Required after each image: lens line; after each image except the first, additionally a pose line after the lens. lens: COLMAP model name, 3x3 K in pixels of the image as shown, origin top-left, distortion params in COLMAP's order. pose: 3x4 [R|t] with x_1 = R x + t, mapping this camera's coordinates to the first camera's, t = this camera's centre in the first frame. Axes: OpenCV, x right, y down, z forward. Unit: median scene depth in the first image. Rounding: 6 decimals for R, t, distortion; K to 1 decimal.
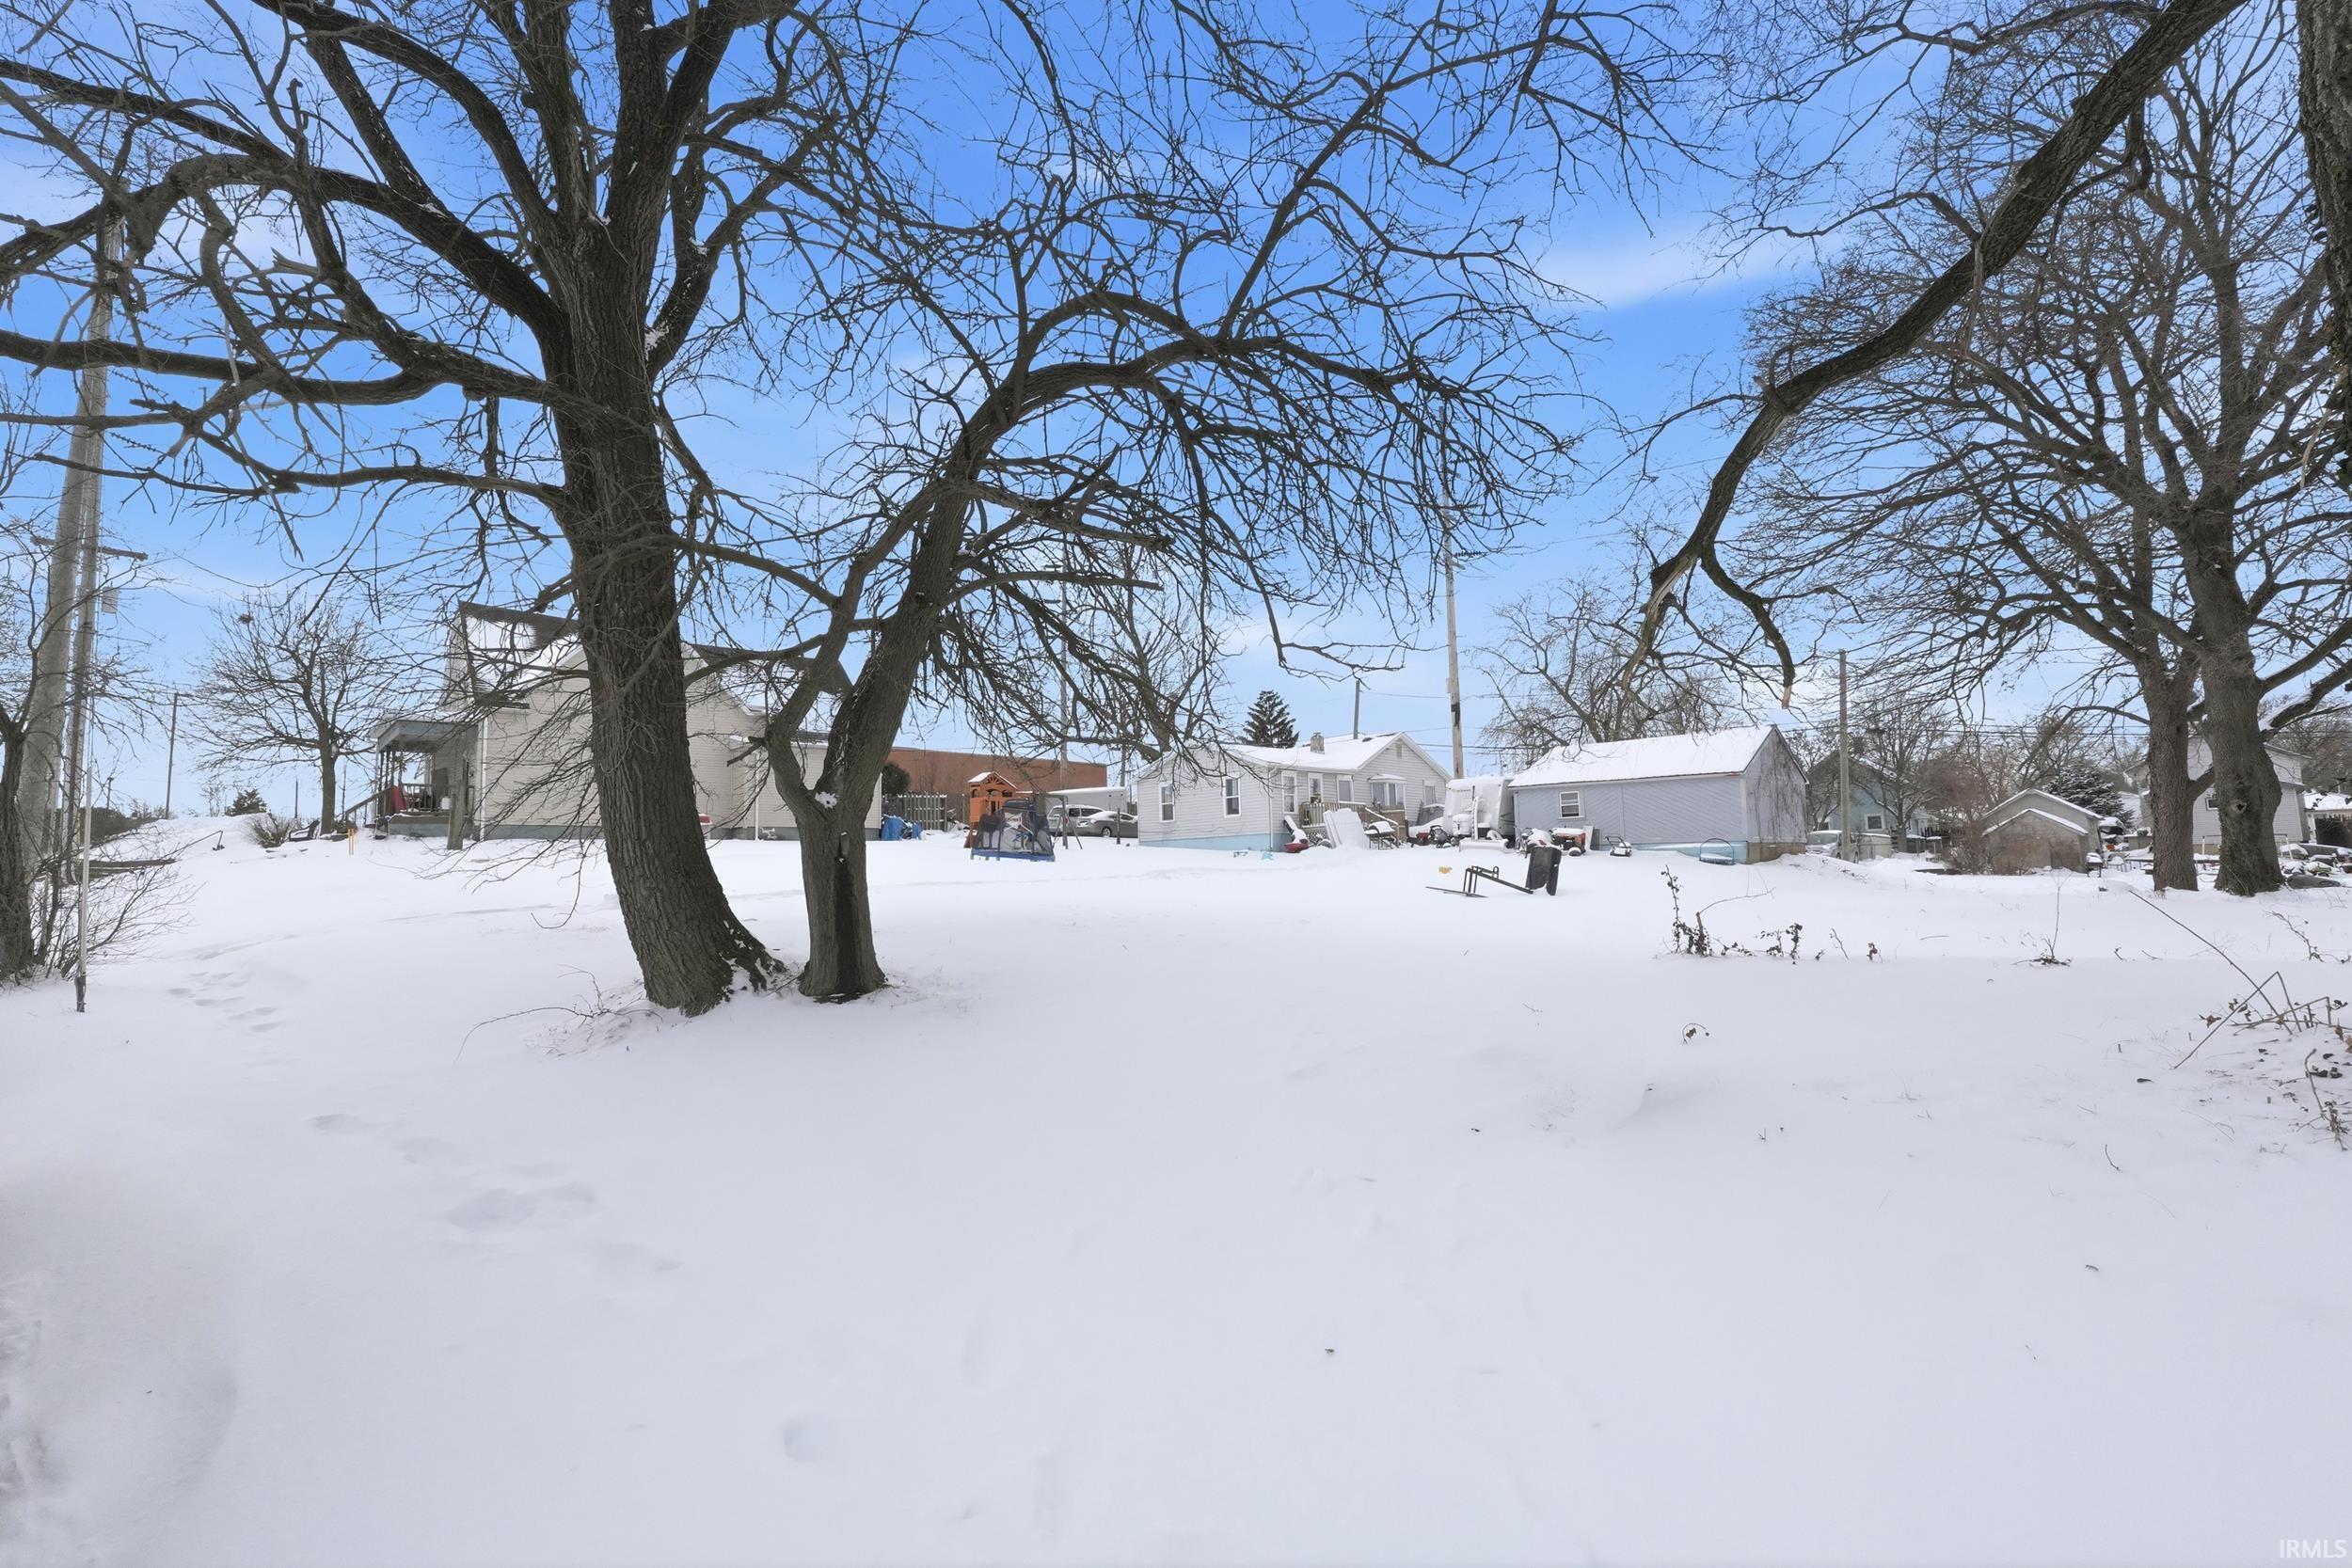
lens RADIAL K [[999.2, 0, 1132.0], [0, 999.2, 803.0], [0, 0, 1]] dist [0.001374, 0.000134]
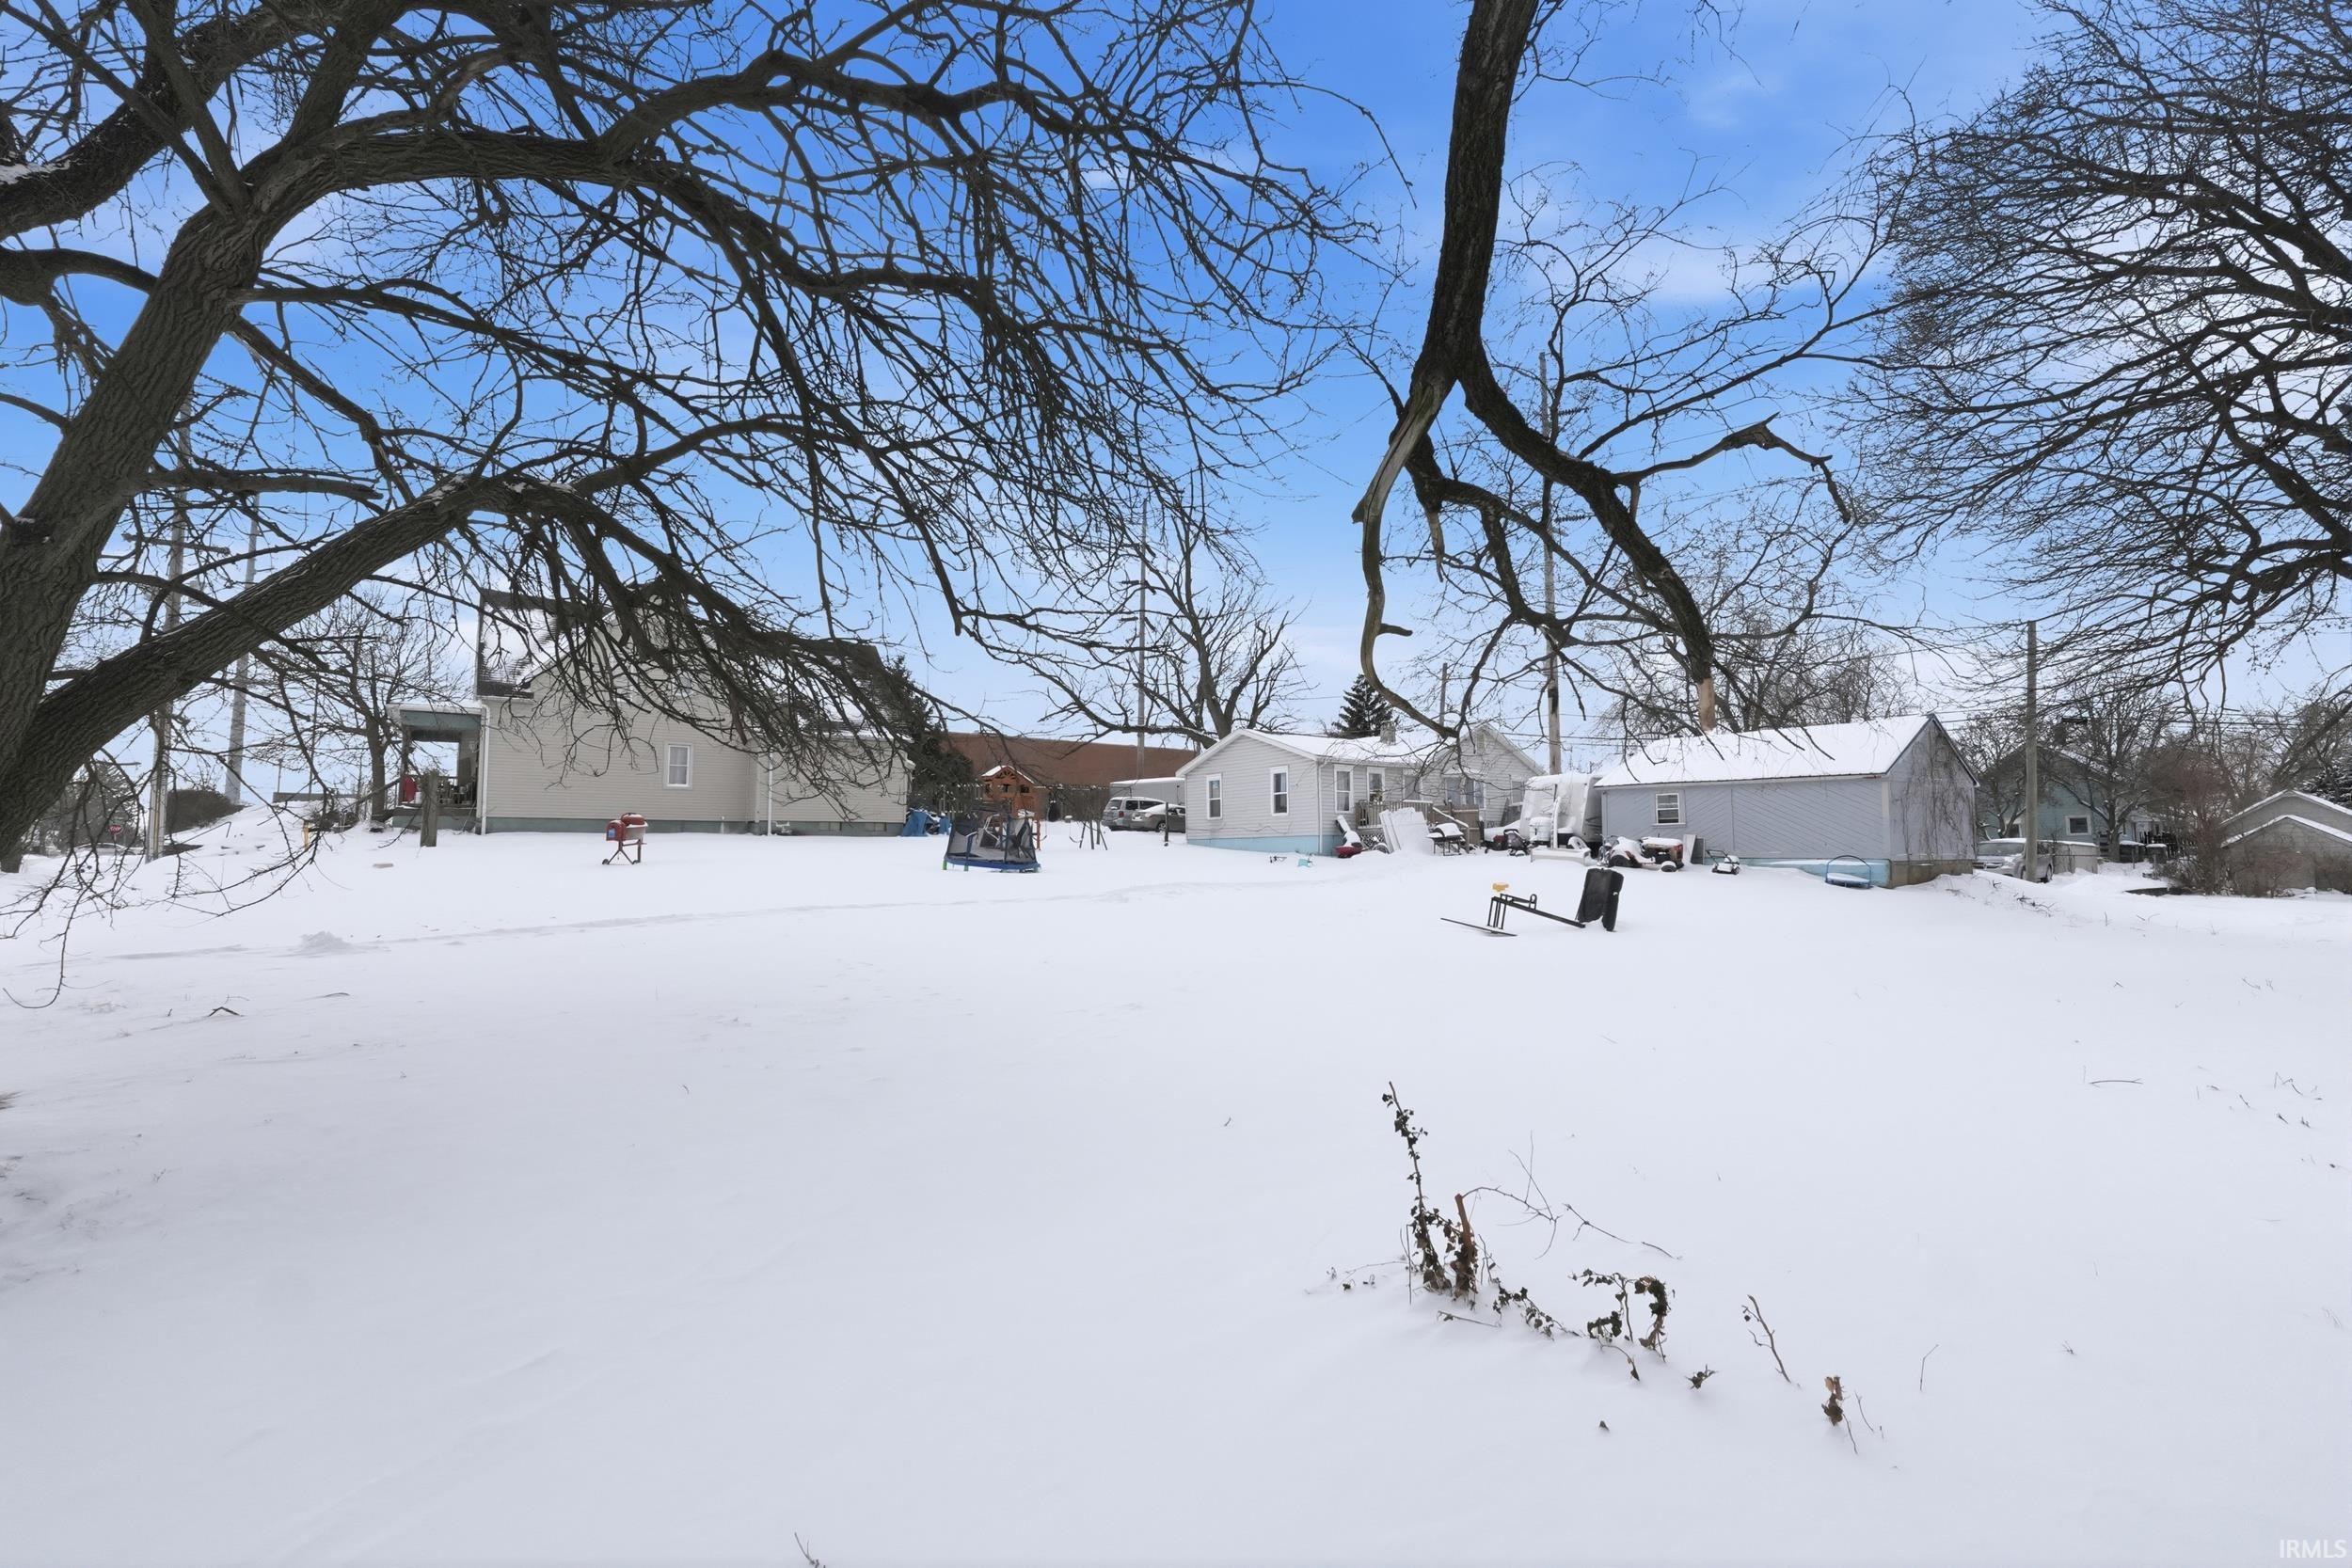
lens RADIAL K [[981.4, 0, 1145.5], [0, 981.4, 795.8], [0, 0, 1]] dist [-0.000778, -0.000361]
pose [[0.991659, 0.009668, -0.128523, 0.114418], [-0.008164, 0.999892, 0.012218, -0.016793], [0.128627, -0.011067, 0.991631, 0.131275]]
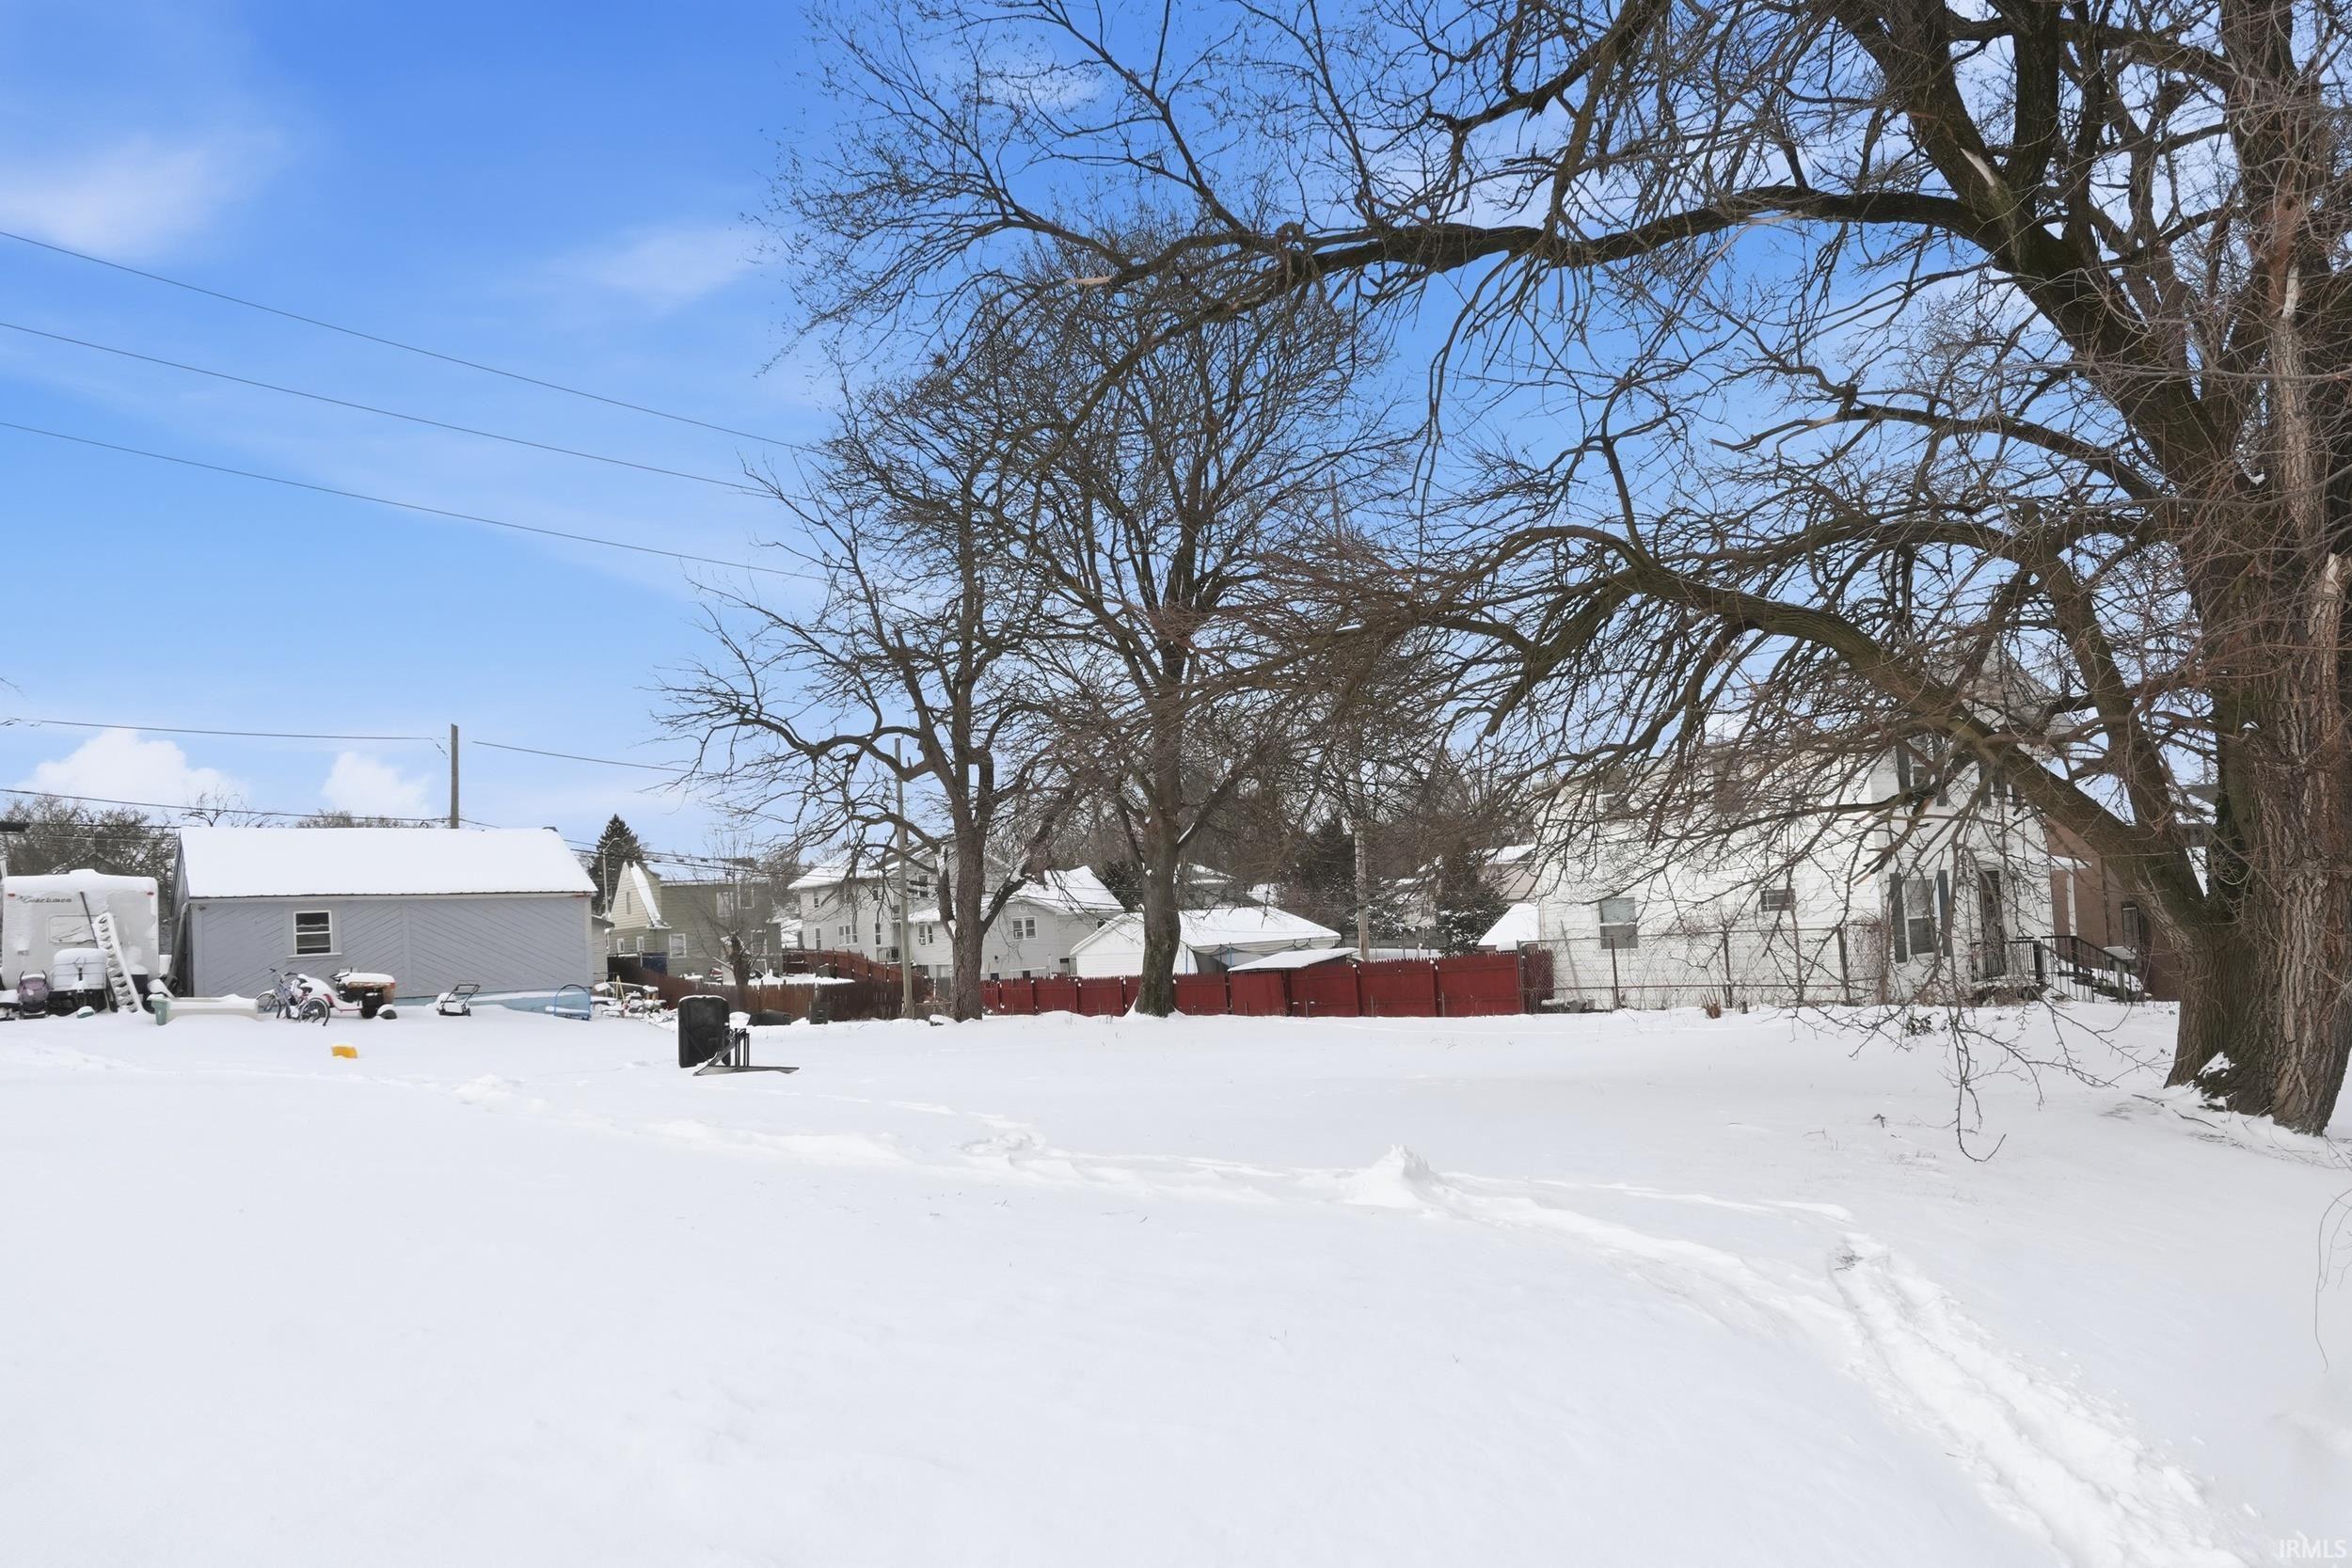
lens RADIAL K [[1567.5, 0, 1179.5], [0, 1567.5, 880.6], [0, 0, 1]] dist [0.000184, 0.001179]
pose [[0.064676, 0.047714, 0.996765, -0.465680], [-0.012971, 0.998812, -0.046970, 0.008400], [-0.997822, -0.009891, 0.065218, 0.468062]]
